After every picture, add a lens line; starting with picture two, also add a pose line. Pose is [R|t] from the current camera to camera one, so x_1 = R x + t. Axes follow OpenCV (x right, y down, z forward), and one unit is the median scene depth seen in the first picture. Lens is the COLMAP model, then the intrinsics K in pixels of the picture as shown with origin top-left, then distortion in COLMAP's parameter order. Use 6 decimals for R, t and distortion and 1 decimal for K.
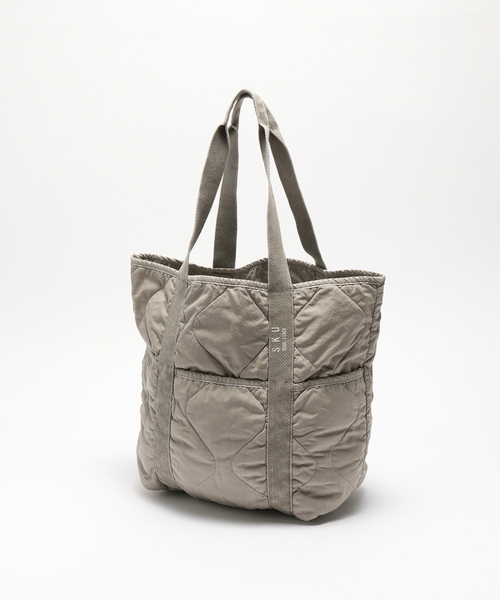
lens RADIAL K [[935.3, 0, 250.7], [0, 935.3, 299.2], [0, 0, 1]] dist [-0.006591, 0.000000]
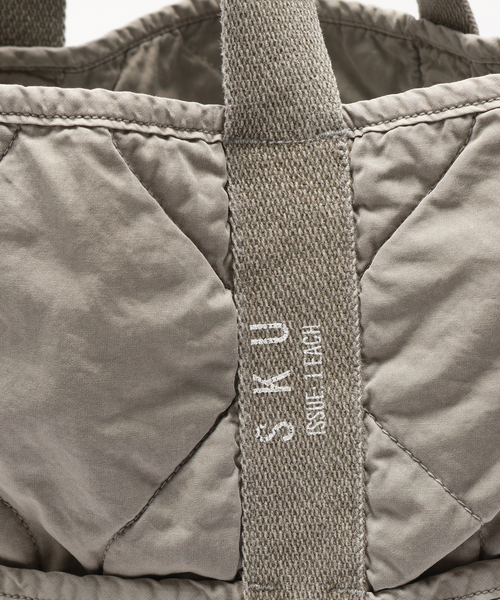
lens RADIAL K [[1693.1, 0, 247.6], [0, 1693.1, 301.9], [0, 0, 1]] dist [-0.032258, 0.000000]
pose [[0.997348, -0.043445, 0.058391, 0.000741], [0.037703, 0.994660, 0.096070, -0.009565], [-0.062253, -0.093614, 0.993660, 0.640397]]
